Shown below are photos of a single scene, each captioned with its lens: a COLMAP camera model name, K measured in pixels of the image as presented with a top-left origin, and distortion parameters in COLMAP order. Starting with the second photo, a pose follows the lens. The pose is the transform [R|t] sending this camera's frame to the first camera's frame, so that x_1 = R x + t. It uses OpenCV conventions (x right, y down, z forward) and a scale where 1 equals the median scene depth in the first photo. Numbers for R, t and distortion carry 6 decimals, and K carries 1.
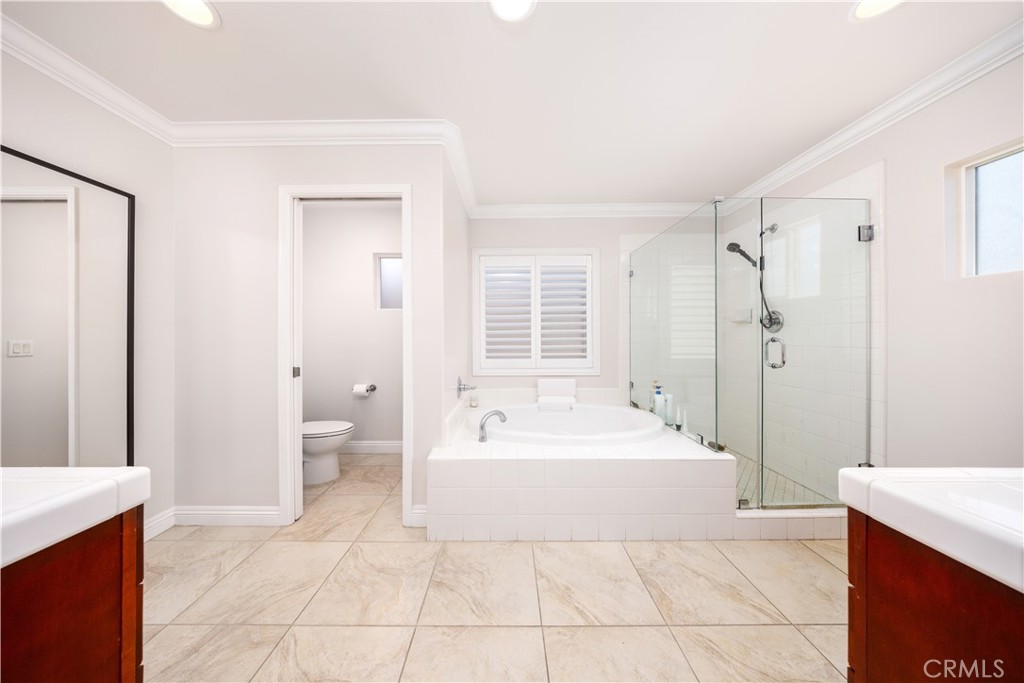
lens RADIAL K [[298.7, 0, 505.3], [0, 298.7, 345.2], [0, 0, 1]] dist [0.007501, 0.000039]
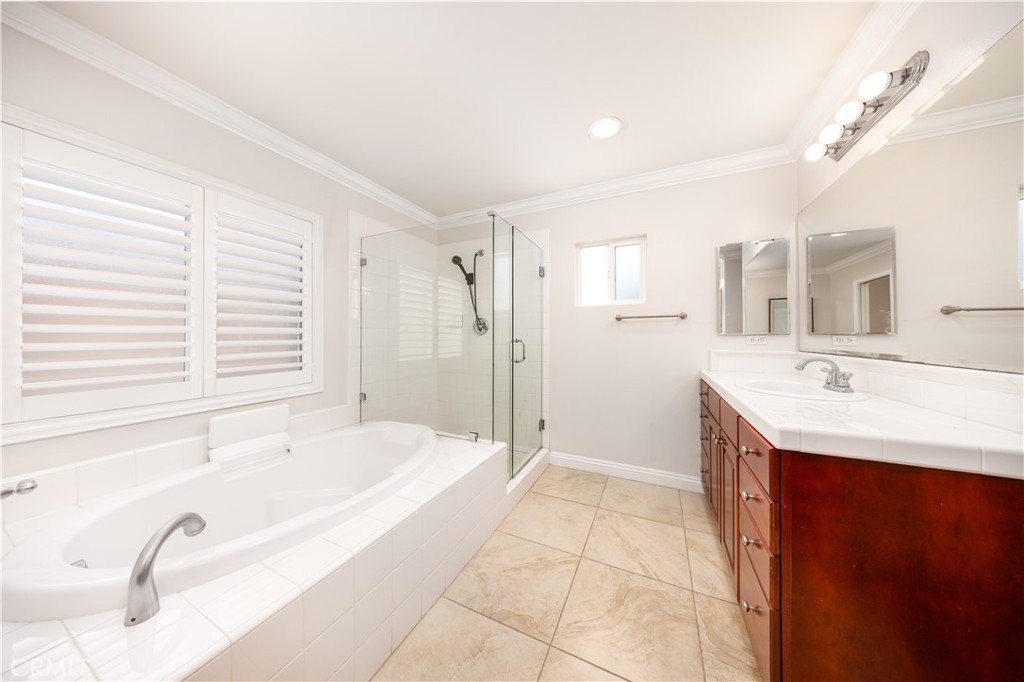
lens RADIAL K [[298.7, 0, 531.9], [0, 298.7, 341.0], [0, 0, 1]] dist [0.007501, 0.000039]
pose [[0.439164, -0.009599, 0.898356, -0.124681], [0.023539, 0.999723, -0.000825, -0.010921], [-0.898098, 0.021509, 0.439268, 0.232311]]
